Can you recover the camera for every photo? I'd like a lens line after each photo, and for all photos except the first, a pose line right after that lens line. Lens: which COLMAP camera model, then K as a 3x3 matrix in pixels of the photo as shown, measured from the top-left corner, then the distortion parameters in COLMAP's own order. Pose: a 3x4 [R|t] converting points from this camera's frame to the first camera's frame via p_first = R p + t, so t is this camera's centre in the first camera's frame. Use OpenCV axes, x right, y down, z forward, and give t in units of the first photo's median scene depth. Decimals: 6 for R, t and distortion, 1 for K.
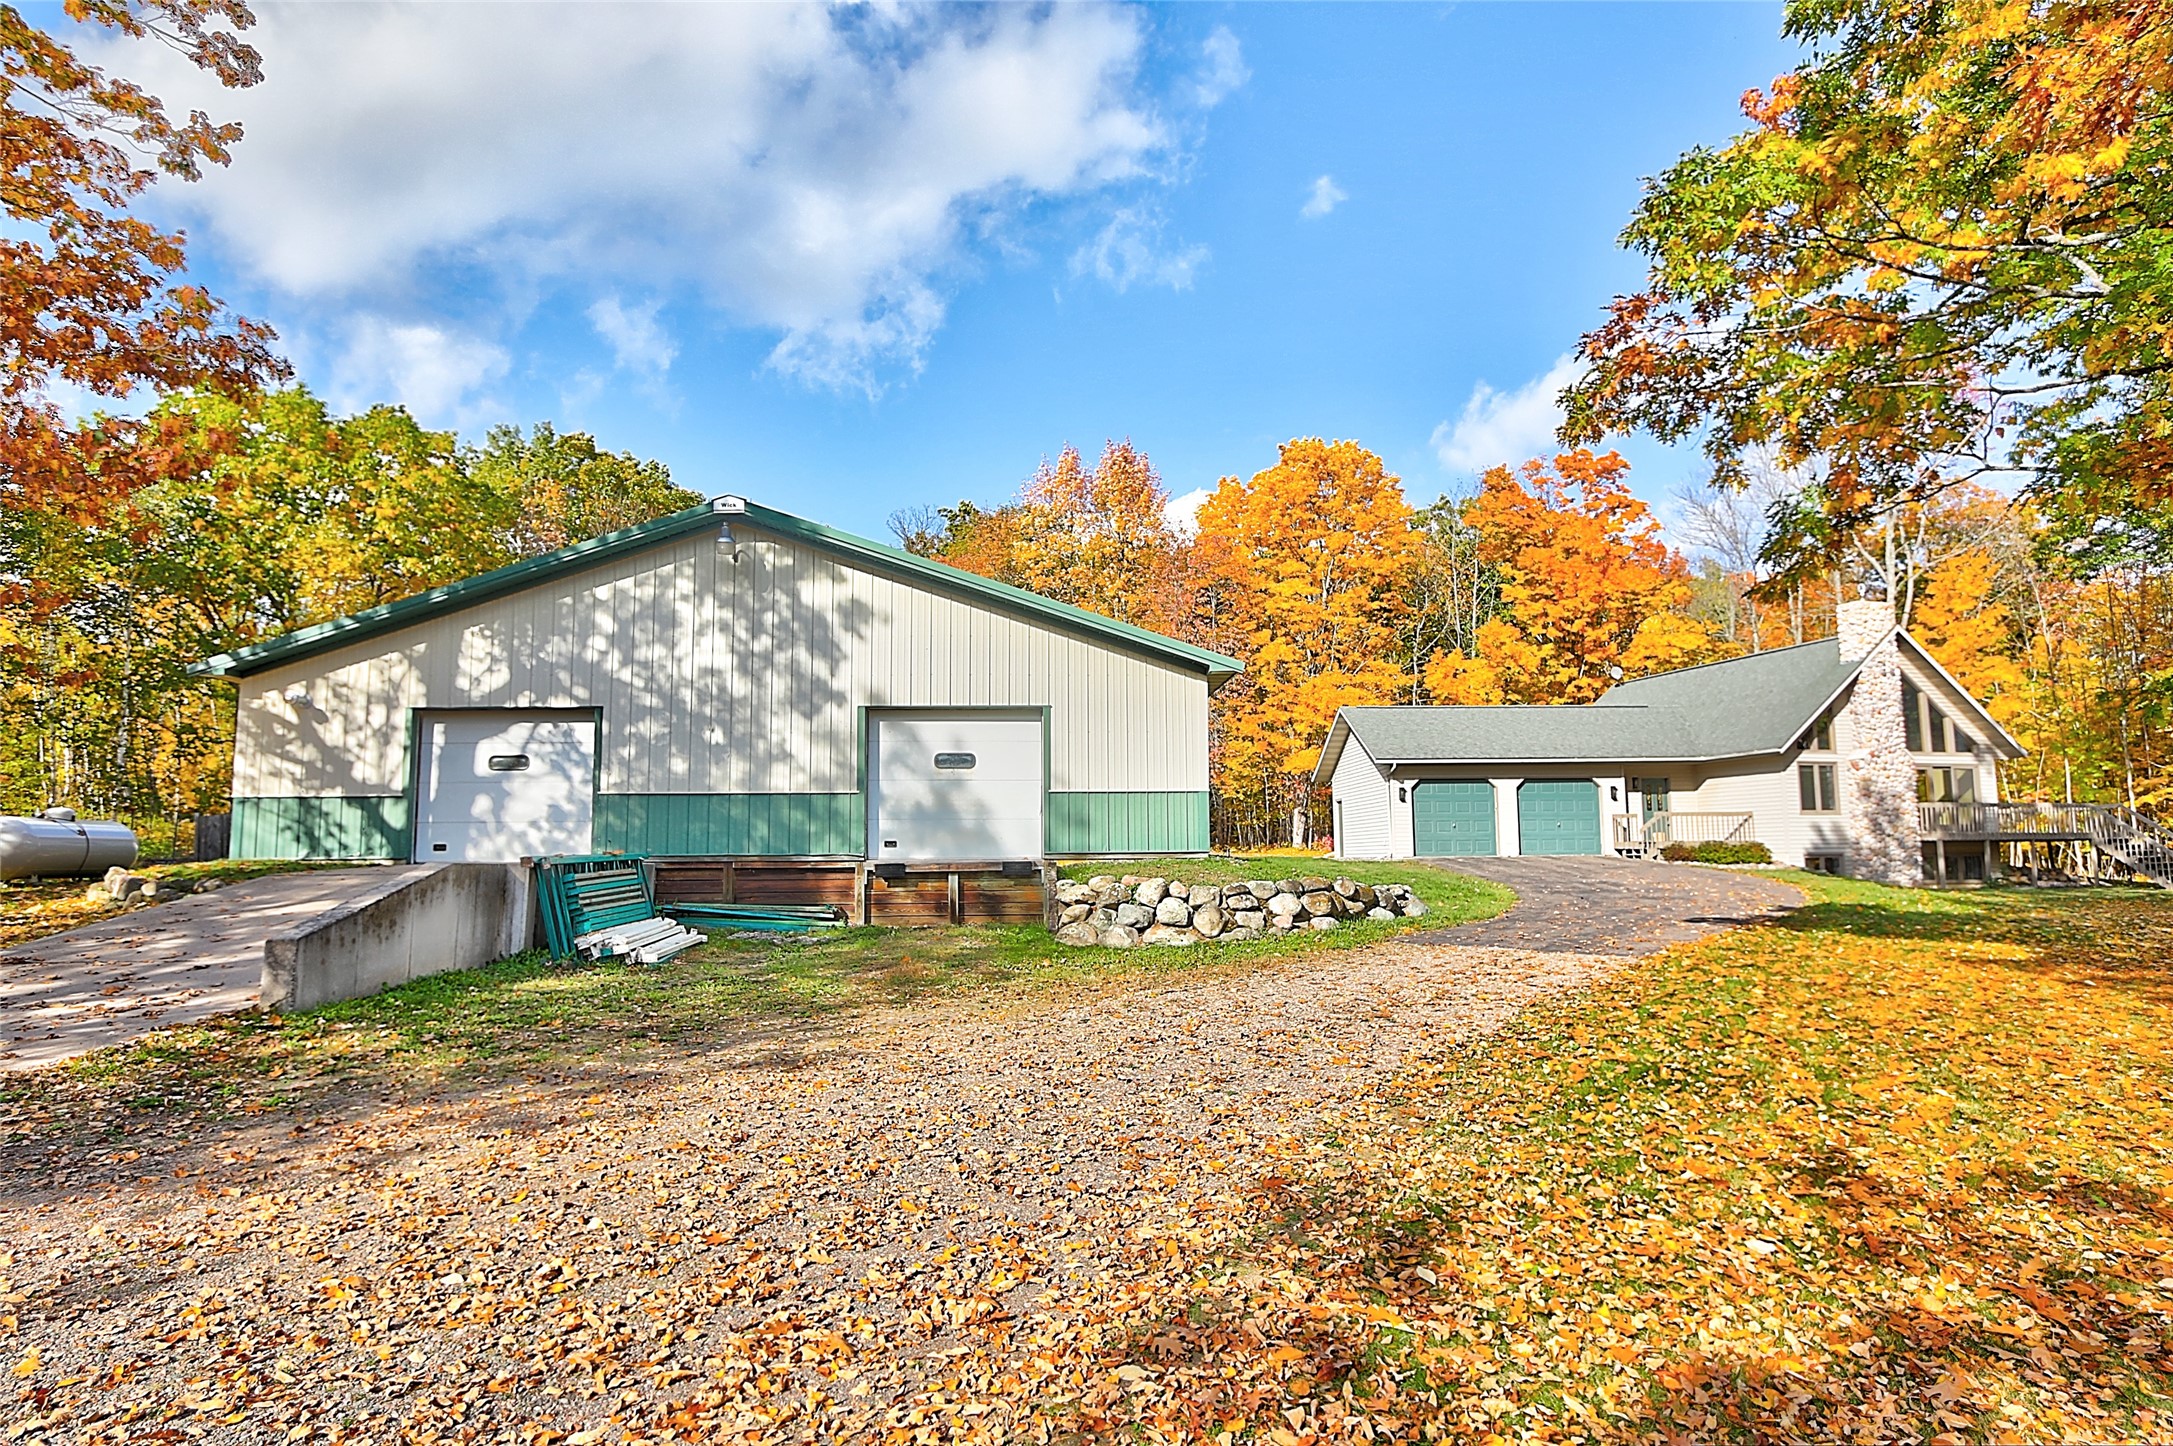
lens RADIAL K [[1228.0, 0, 1085.1], [0, 1228.0, 747.7], [0, 0, 1]] dist [-0.005001, 0.000472]
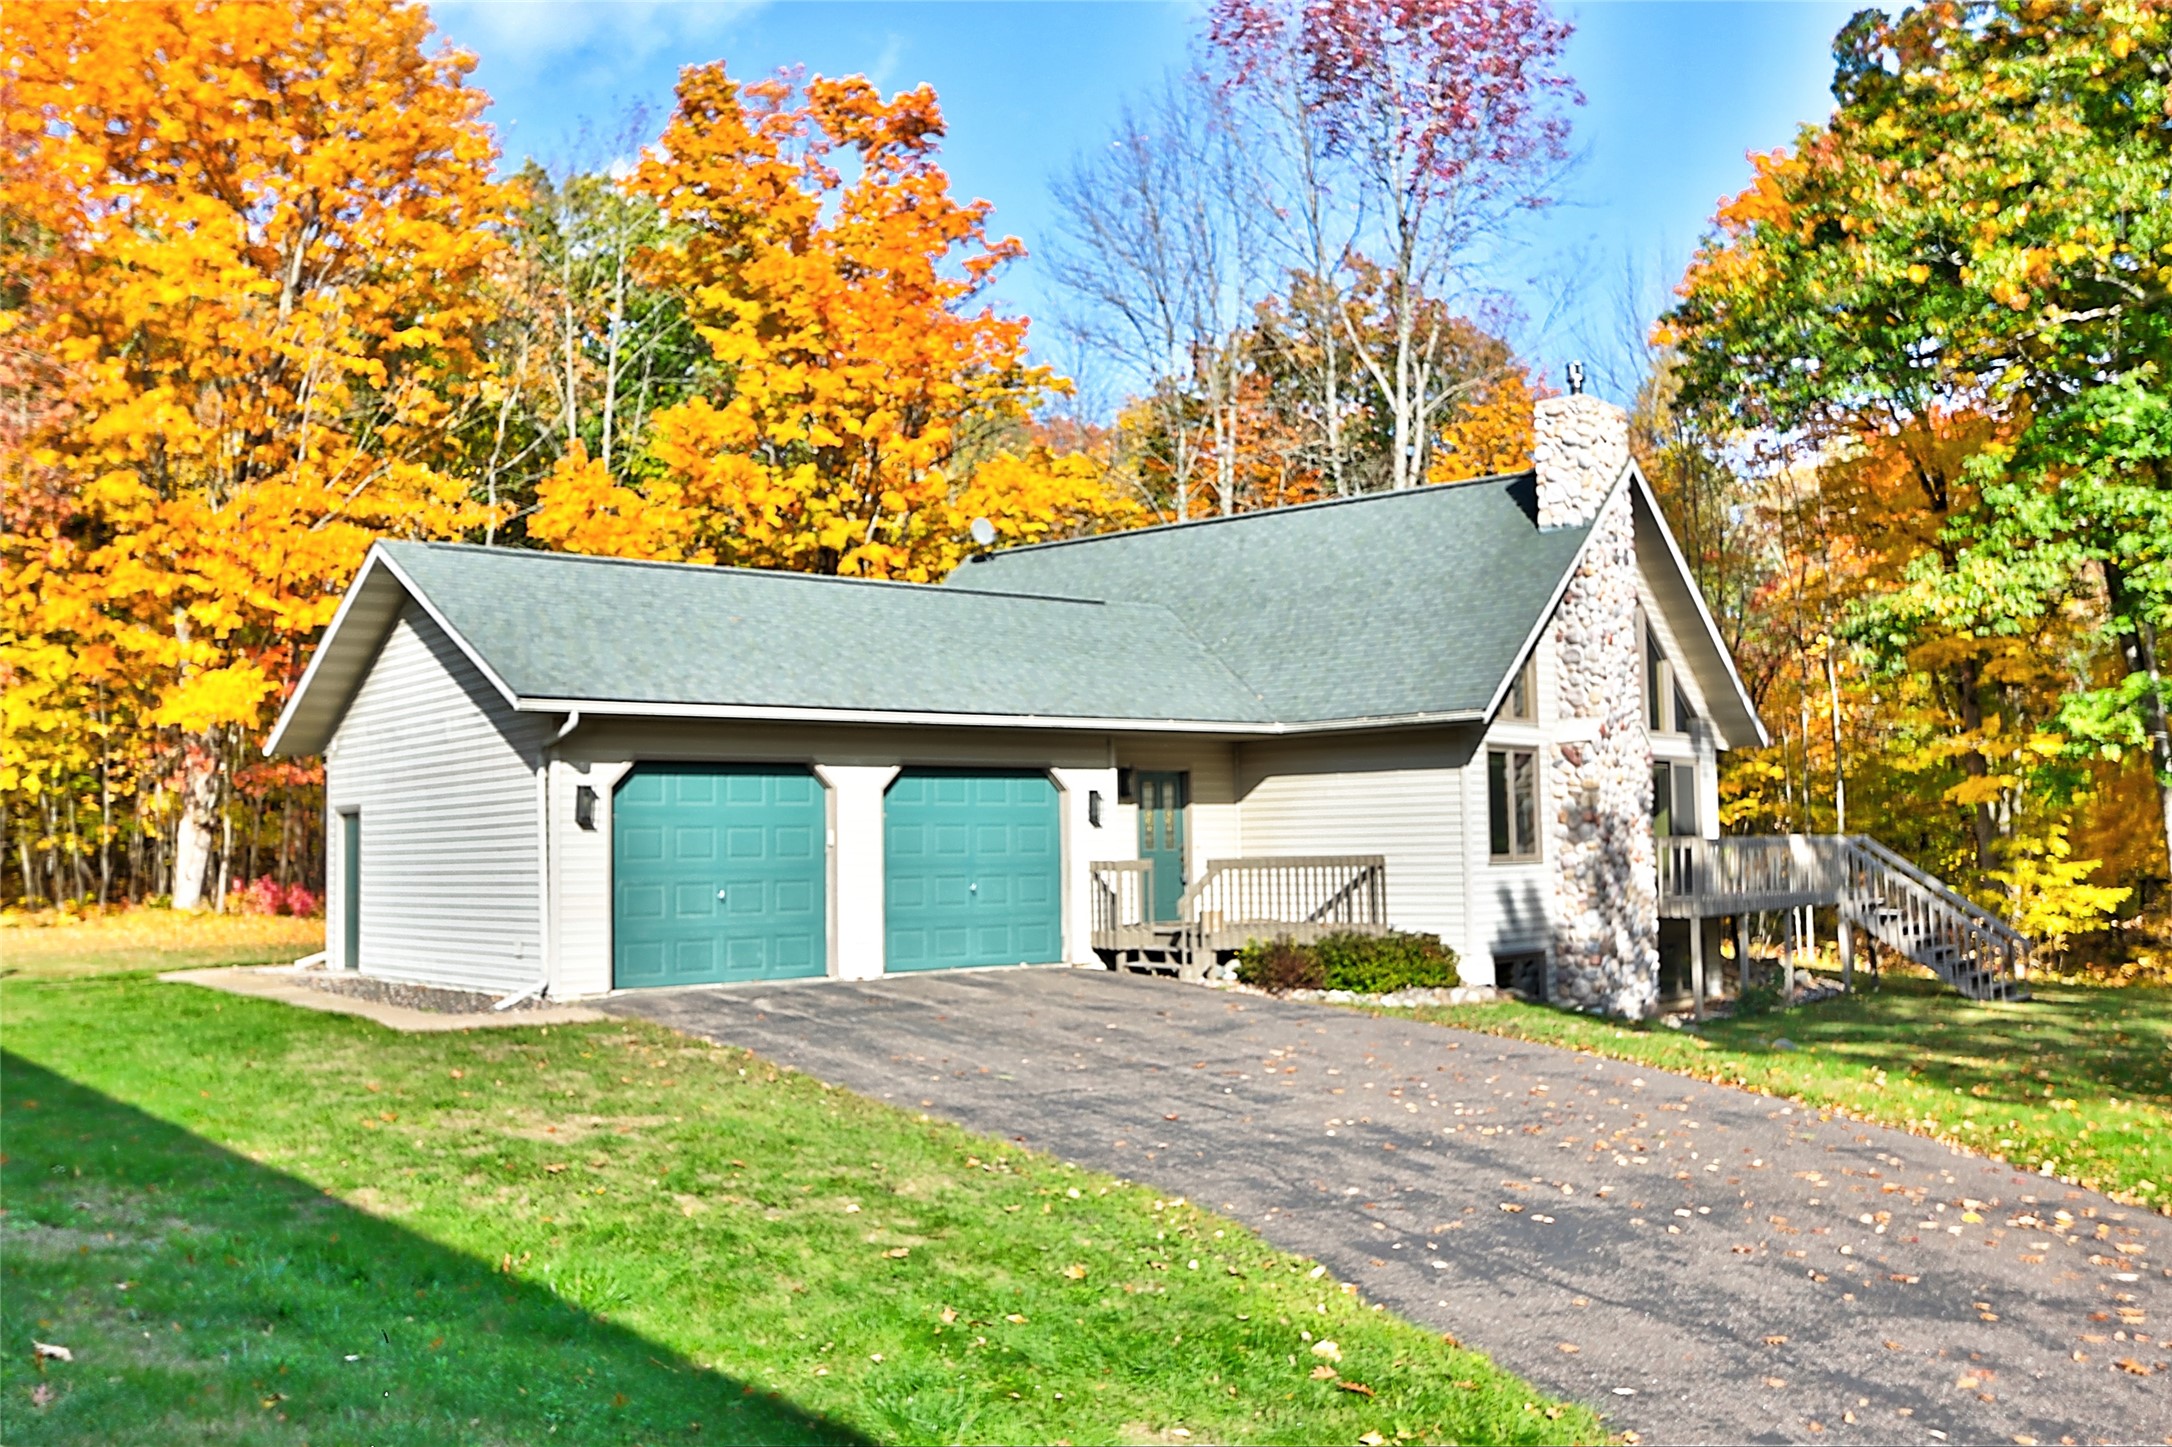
lens RADIAL K [[1943.2, 0, 1086.0], [0, 1943.2, 723.5], [0, 0, 1]] dist [0.005292, -0.000184]
pose [[0.812933, 0.034428, 0.581339, 0.066350], [-0.044271, 0.999016, 0.002743, 0.008698], [-0.580673, -0.027966, 0.813657, 0.522563]]
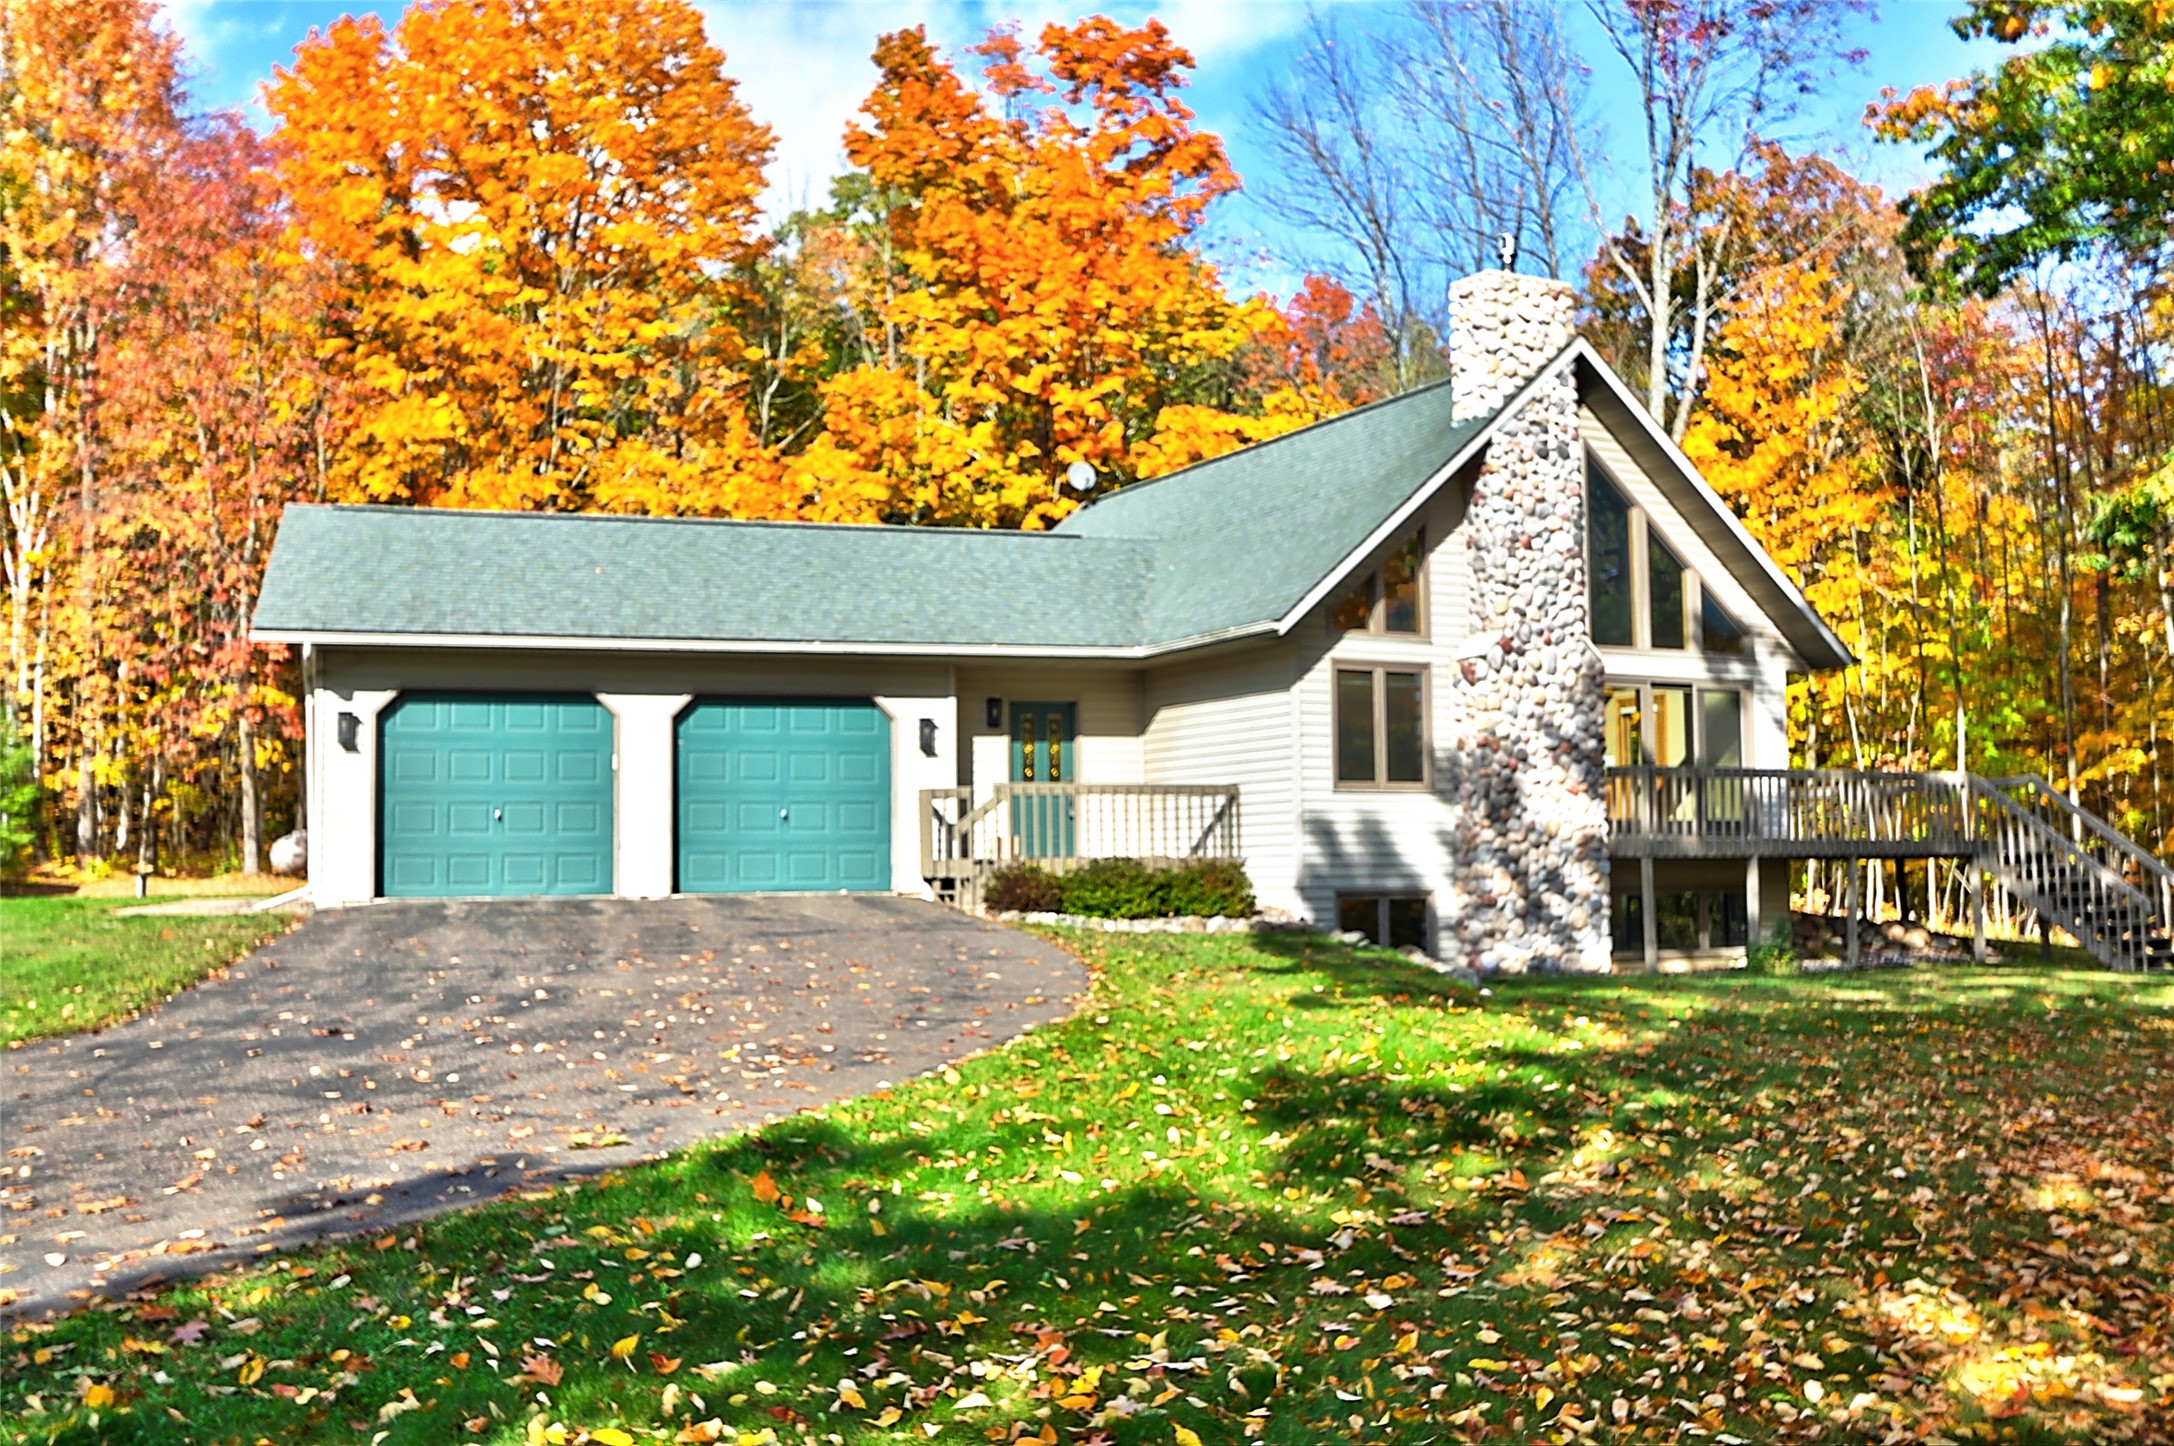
lens RADIAL K [[2068.1, 0, 1078.6], [0, 2068.1, 759.8], [0, 0, 1]] dist [0.008965, -0.001818]
pose [[0.969507, 0.010967, 0.244818, 0.335779], [-0.019083, 0.999343, 0.030803, 0.024587], [-0.244320, -0.034536, 0.969080, 0.366315]]
